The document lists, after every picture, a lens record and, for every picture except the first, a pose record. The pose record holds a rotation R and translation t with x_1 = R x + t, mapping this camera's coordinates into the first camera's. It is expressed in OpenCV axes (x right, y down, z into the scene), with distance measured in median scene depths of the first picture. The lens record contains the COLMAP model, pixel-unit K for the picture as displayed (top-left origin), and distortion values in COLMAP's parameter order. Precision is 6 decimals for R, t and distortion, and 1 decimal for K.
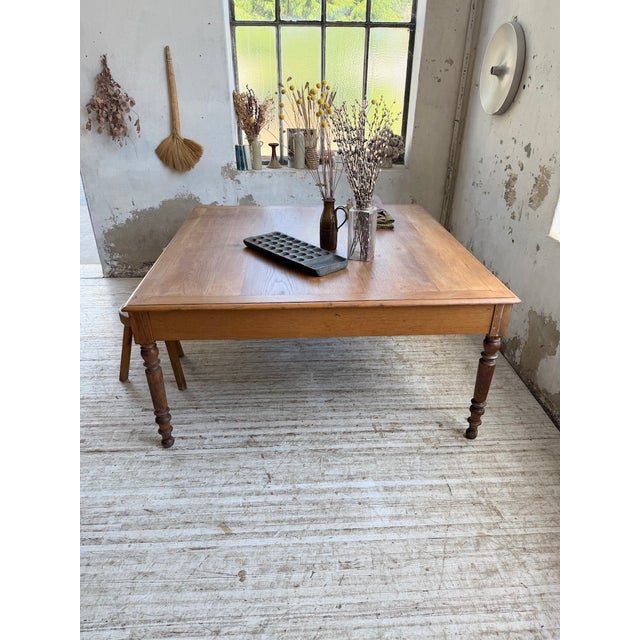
lens RADIAL K [[451.0, 0, 320.2], [0, 451.0, 322.0], [0, 0, 1]] dist [0.051594, -0.068986]
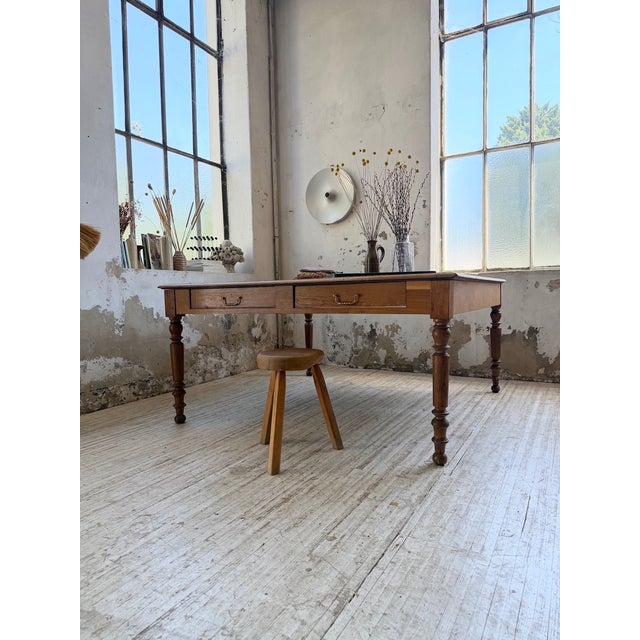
lens RADIAL K [[451.0, 0, 322.7], [0, 451.0, 319.3], [0, 0, 1]] dist [0.051594, -0.068986]
pose [[0.528190, -0.066630, 0.846508, -1.101205], [0.423881, 0.884507, -0.194865, 0.099670], [-0.735759, 0.461744, 0.495431, 0.587310]]
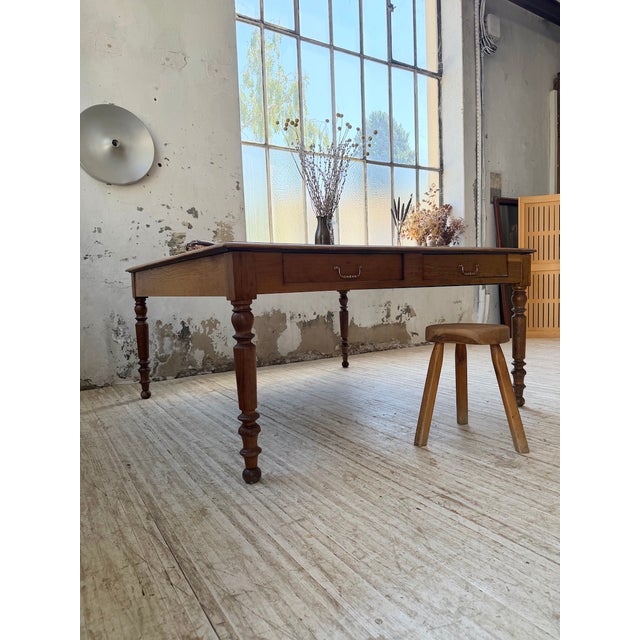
lens RADIAL K [[451.0, 0, 319.3], [0, 451.0, 319.7], [0, 0, 1]] dist [0.051594, -0.068986]
pose [[-0.492156, -0.048830, 0.869137, -0.960035], [0.440031, 0.847520, 0.296787, -0.387935], [-0.751103, 0.528512, -0.395625, 1.577846]]
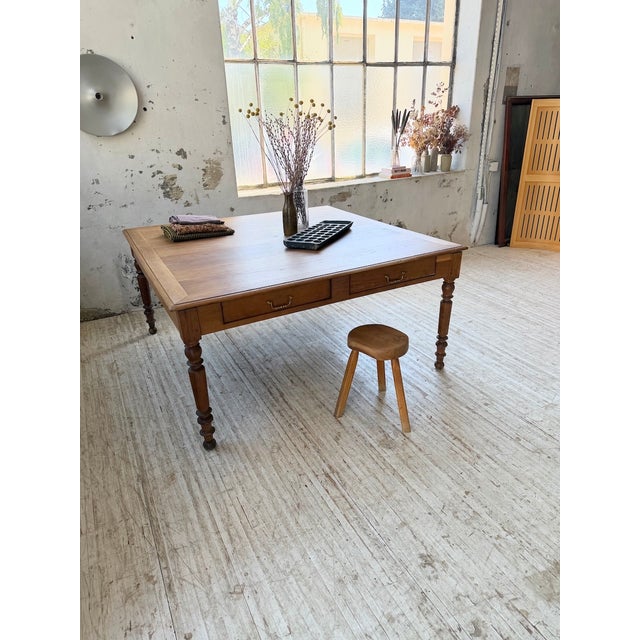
lens RADIAL K [[451.0, 0, 324.0], [0, 451.0, 317.2], [0, 0, 1]] dist [0.051594, -0.068986]
pose [[-0.424768, -0.367622, 0.827301, -1.156991], [0.447017, 0.709494, 0.544789, -0.654754], [-0.787241, 0.601226, -0.137037, 1.290308]]
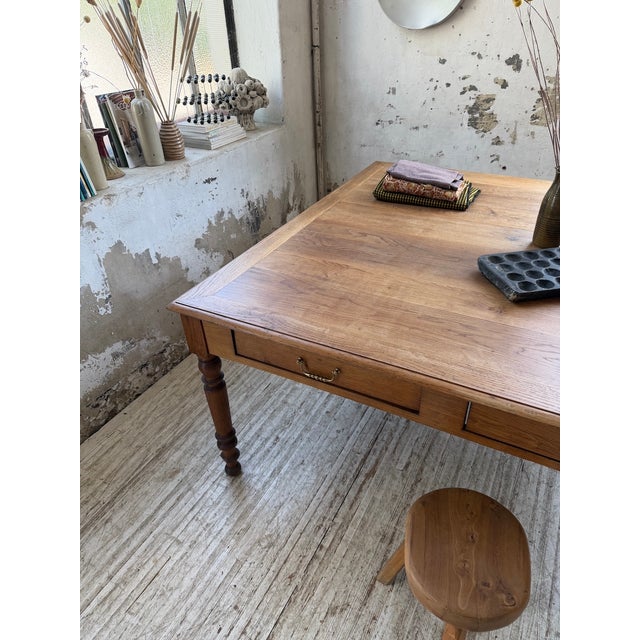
lens RADIAL K [[451.0, 0, 316.1], [0, 451.0, 322.2], [0, 0, 1]] dist [0.051594, -0.068986]
pose [[0.522134, -0.502235, 0.689301, -0.686714], [0.433532, 0.852308, 0.292611, -0.420347], [-0.734456, 0.146052, 0.662754, 0.868335]]
